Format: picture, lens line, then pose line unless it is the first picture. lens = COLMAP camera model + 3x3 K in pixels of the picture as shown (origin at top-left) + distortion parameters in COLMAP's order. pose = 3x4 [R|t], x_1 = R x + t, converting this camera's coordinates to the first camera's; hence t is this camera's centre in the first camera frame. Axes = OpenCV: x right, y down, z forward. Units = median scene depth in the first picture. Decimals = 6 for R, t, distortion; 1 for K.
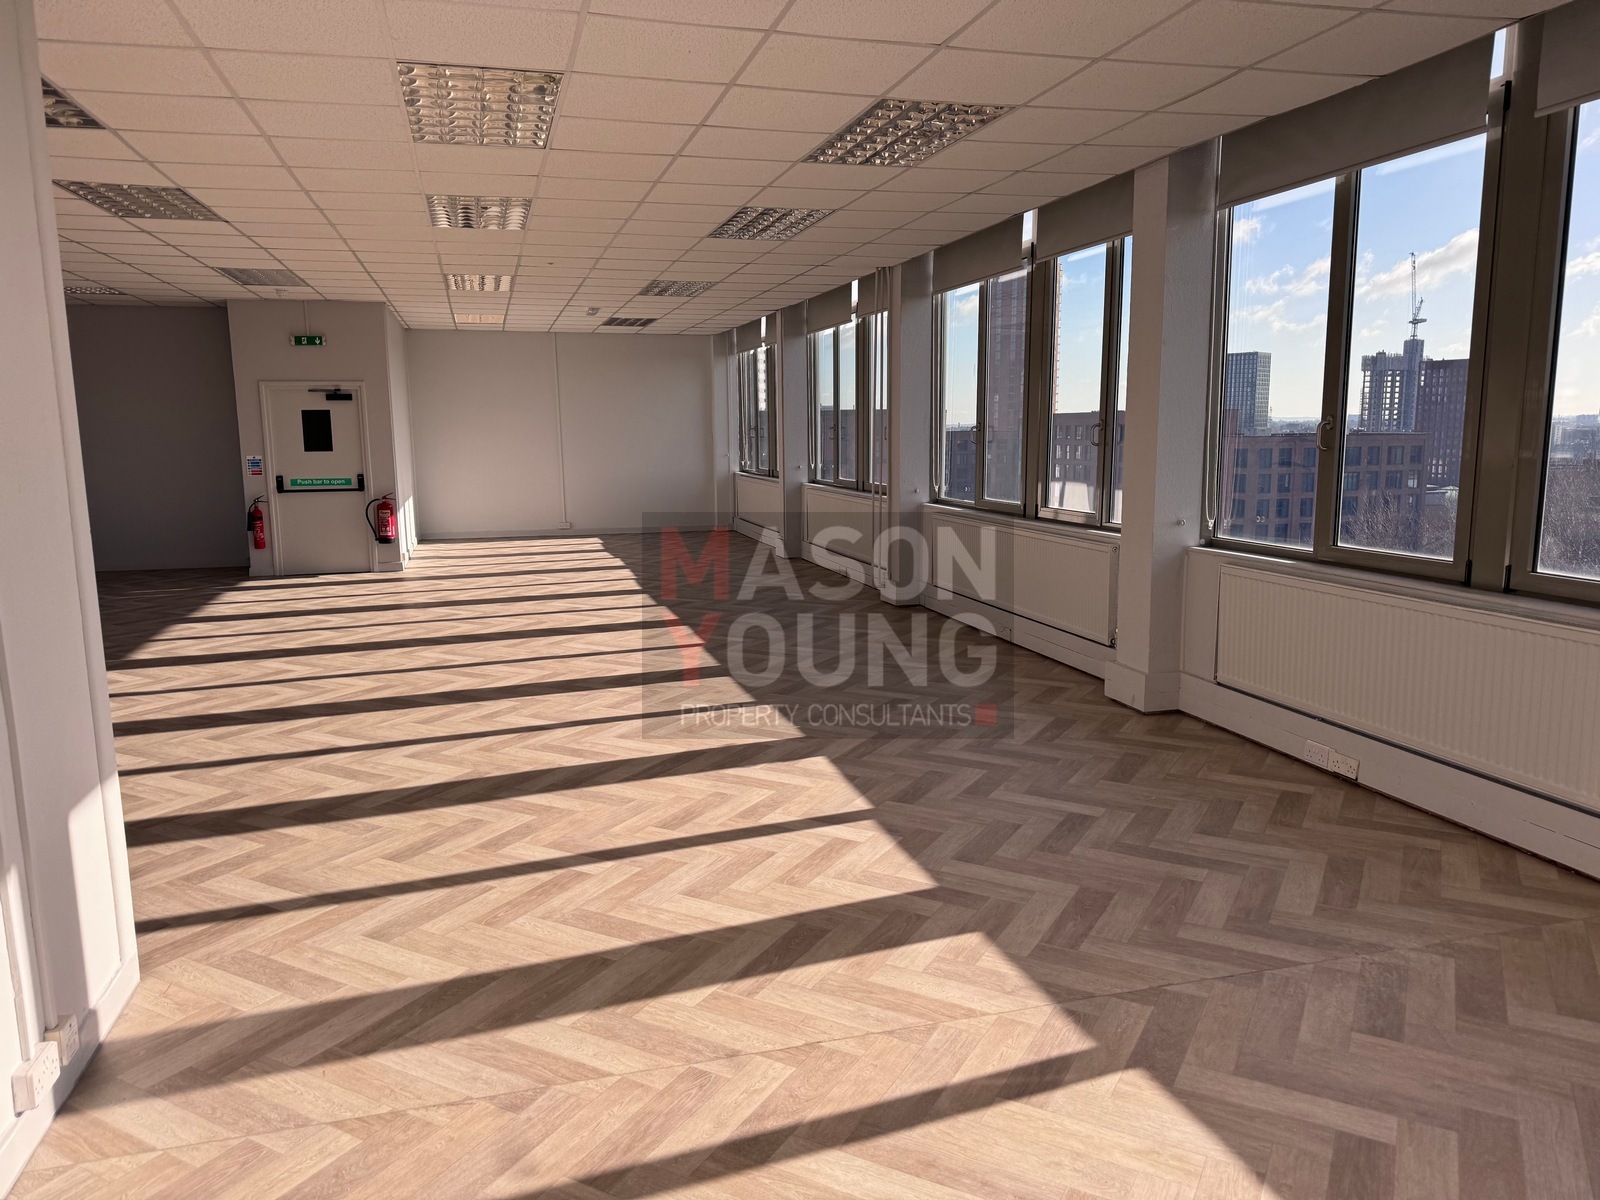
lens RADIAL K [[1101.3, 0, 806.7], [0, 1101.3, 594.1], [0, 0, 1]] dist [0.015191, -0.028522]
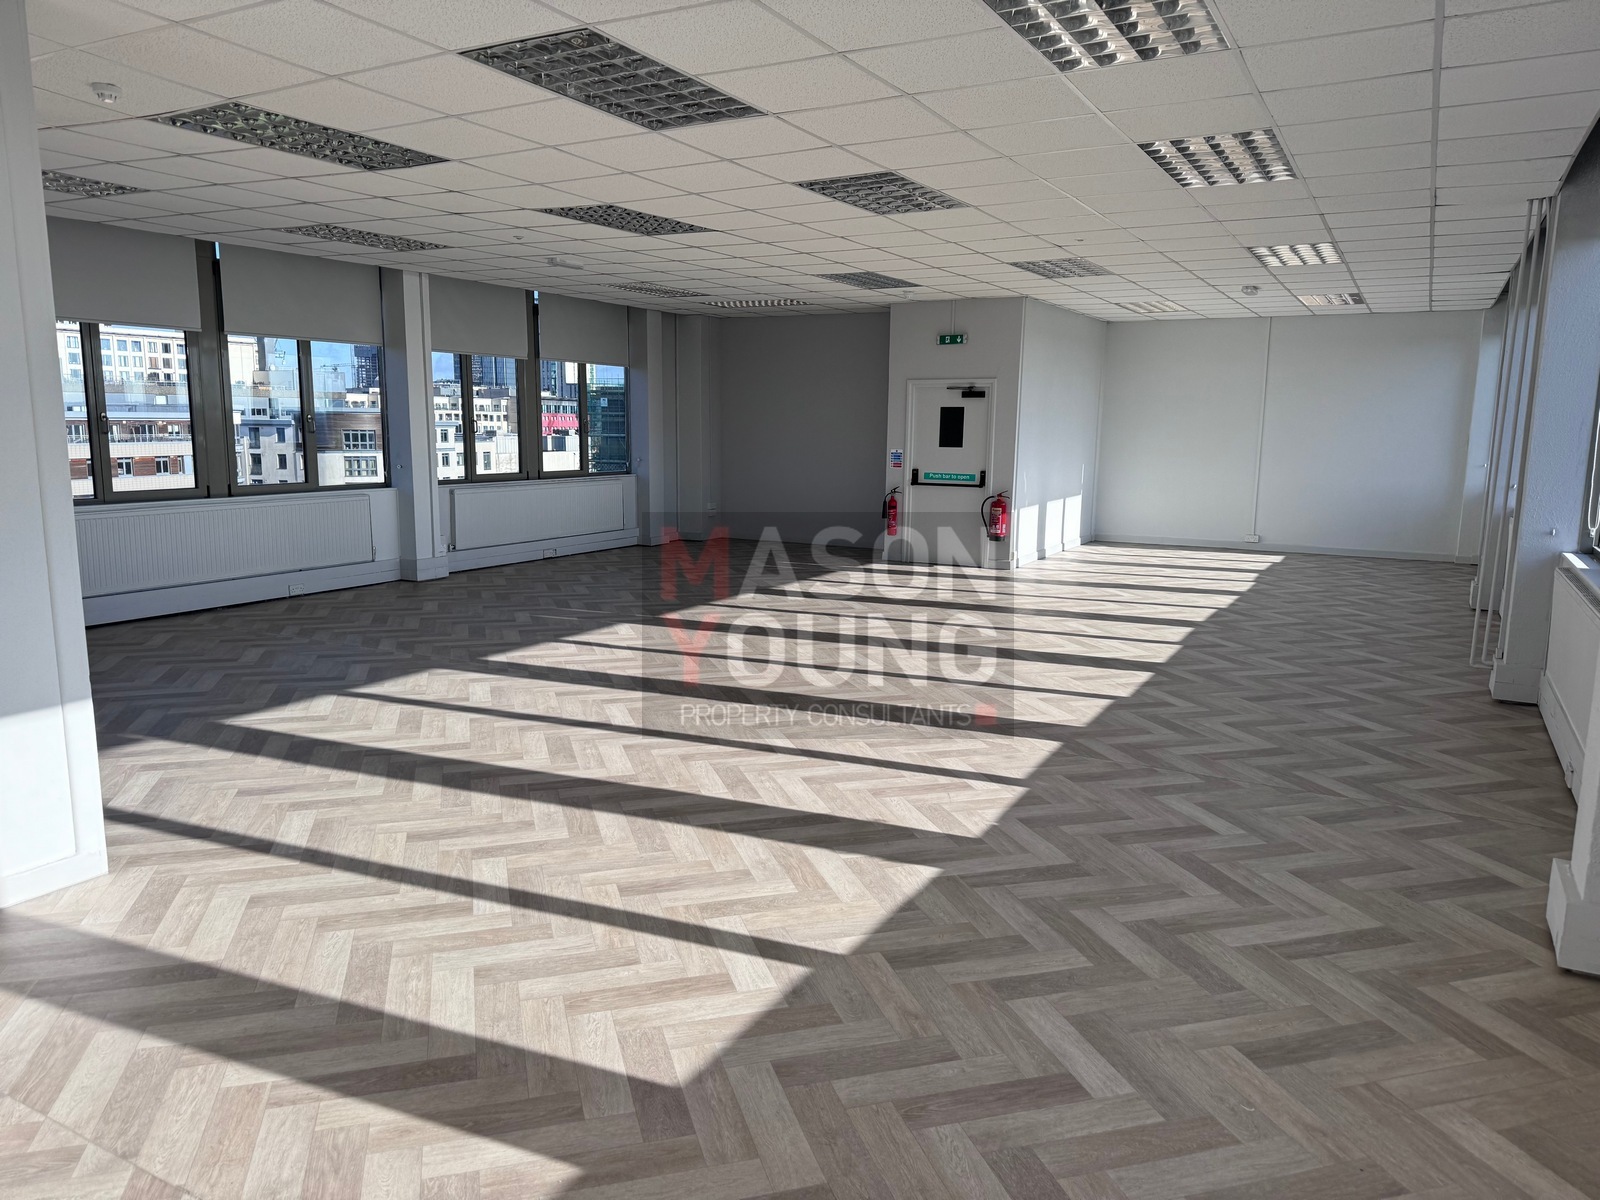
lens RADIAL K [[1101.3, 0, 802.1], [0, 1101.3, 600.0], [0, 0, 1]] dist [0.015191, -0.028522]
pose [[0.717304, 0.129617, -0.684598, 0.477674], [-0.125720, 0.990495, 0.055808, -0.070429], [0.685325, 0.046036, 0.726781, 0.412965]]
